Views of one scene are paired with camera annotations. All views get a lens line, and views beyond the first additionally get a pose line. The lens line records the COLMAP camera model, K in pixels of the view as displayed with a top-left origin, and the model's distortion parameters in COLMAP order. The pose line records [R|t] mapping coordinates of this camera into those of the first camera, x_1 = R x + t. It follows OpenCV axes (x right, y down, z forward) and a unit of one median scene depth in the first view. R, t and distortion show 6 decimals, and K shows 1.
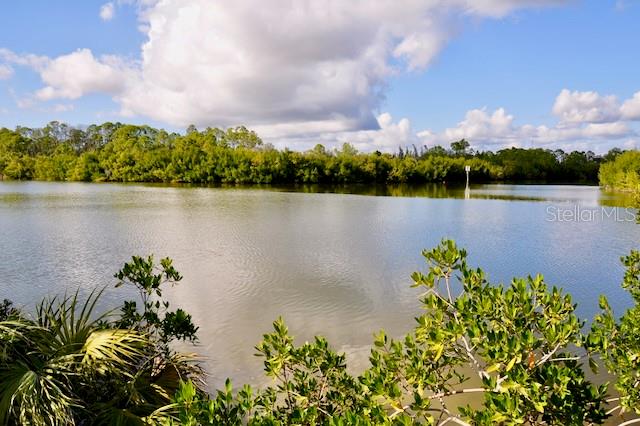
lens RADIAL K [[501.3, 0, 317.2], [0, 501.3, 212.4], [0, 0, 1]] dist [-0.158207, 0.113263]
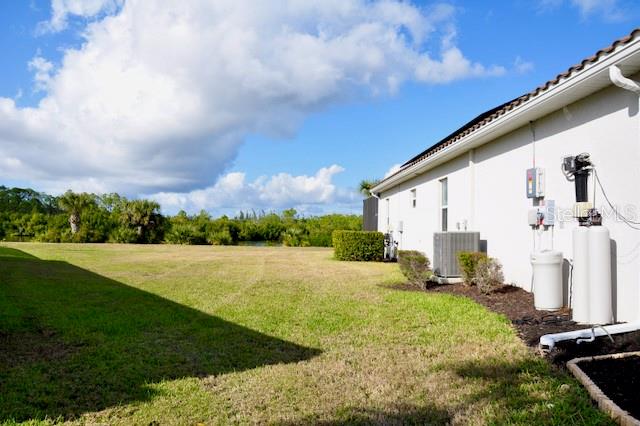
lens RADIAL K [[501.3, 0, 317.2], [0, 501.3, 212.4], [0, 0, 1]] dist [-0.158207, 0.113263]
pose [[0.948507, 0.024883, 0.315778, -0.076174], [0.013432, 0.992854, -0.118579, 0.026893], [-0.316472, 0.116715, 0.941394, -0.342945]]
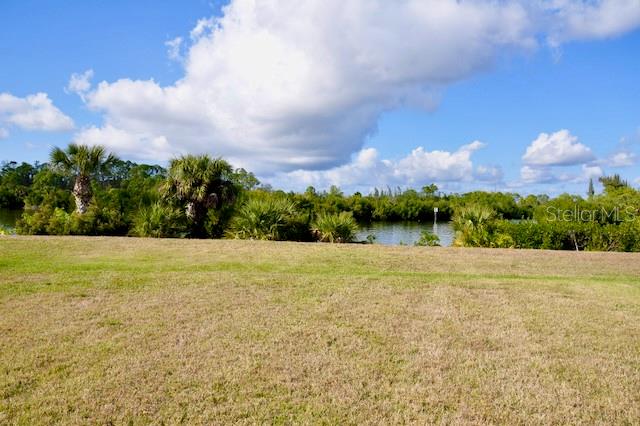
lens RADIAL K [[501.3, 0, 317.2], [0, 501.3, 212.4], [0, 0, 1]] dist [-0.158207, 0.113263]
pose [[0.998280, 0.020948, 0.054751, -0.048358], [-0.016861, 0.997111, -0.074066, 0.012187], [-0.056144, 0.073016, 0.995749, -0.183271]]
